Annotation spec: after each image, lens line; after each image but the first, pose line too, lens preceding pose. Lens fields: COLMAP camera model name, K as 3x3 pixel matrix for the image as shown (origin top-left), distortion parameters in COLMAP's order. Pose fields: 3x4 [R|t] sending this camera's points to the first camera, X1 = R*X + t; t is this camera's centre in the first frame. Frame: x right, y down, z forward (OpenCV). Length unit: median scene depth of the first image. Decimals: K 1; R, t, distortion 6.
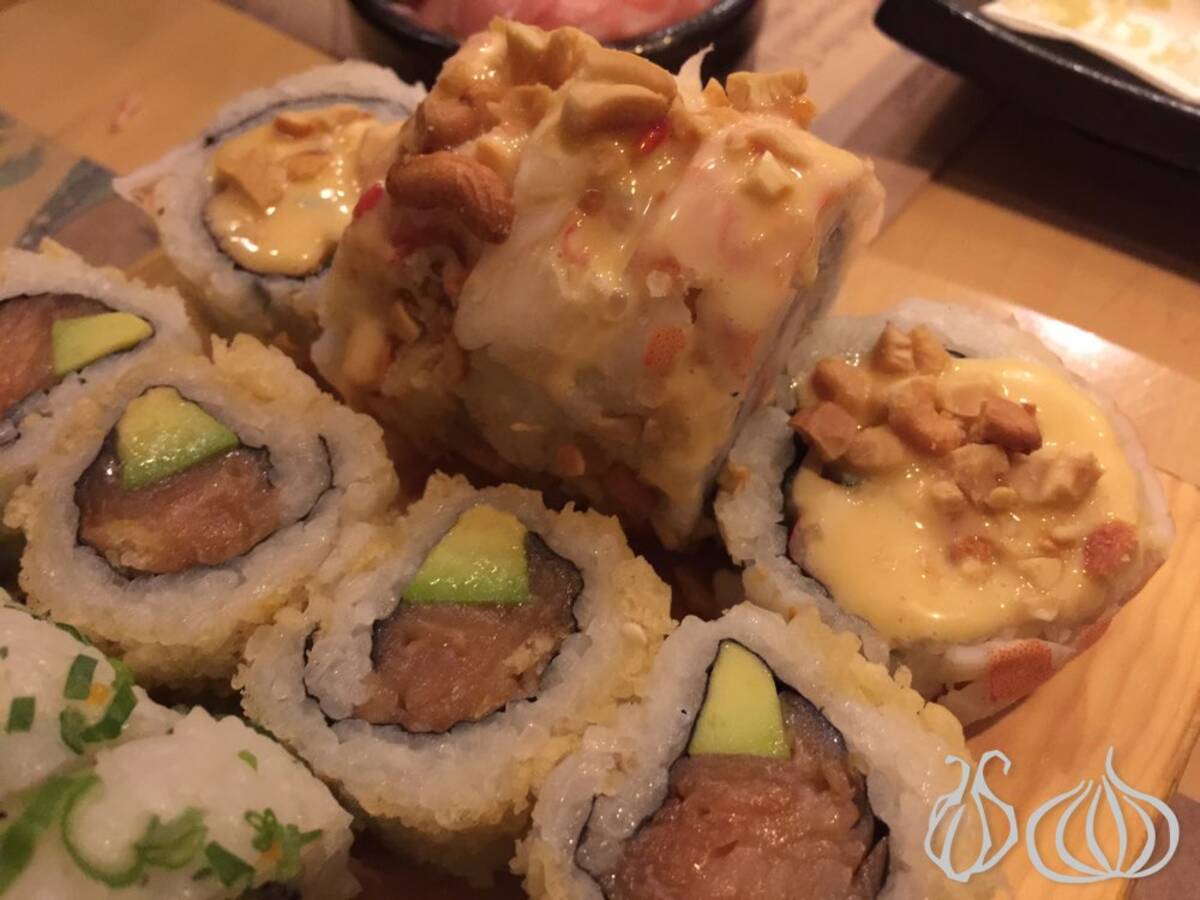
lens RADIAL K [[1066.8, 0, 597.3], [0, 1066.8, 444.4], [0, 0, 1]] dist [0.081183, -0.162187]
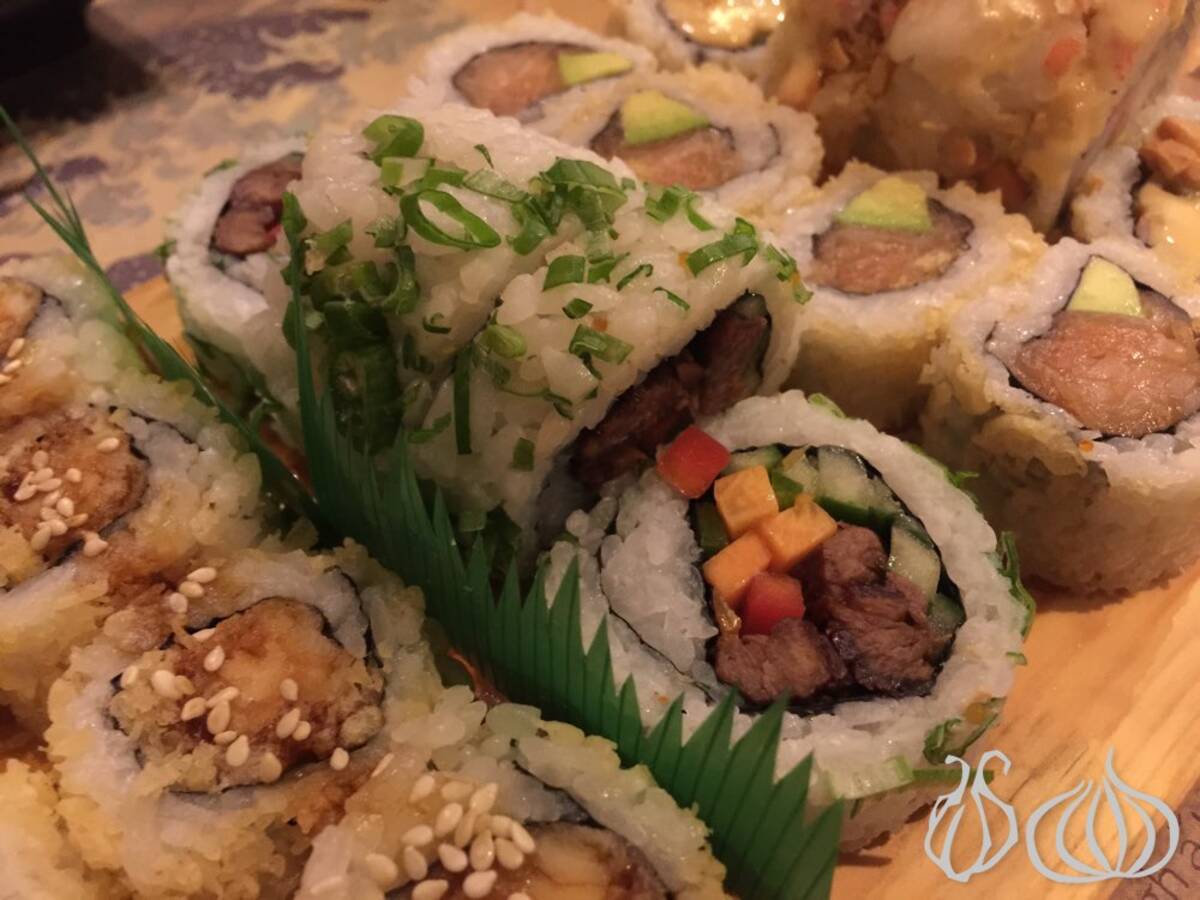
lens RADIAL K [[1066.8, 0, 593.2], [0, 1066.8, 453.3], [0, 0, 1]] dist [0.081183, -0.162187]
pose [[0.979178, 0.133201, -0.153191, -0.220432], [-0.142088, 0.988662, -0.048559, 0.511059], [0.144987, 0.069315, 0.987003, -0.339583]]
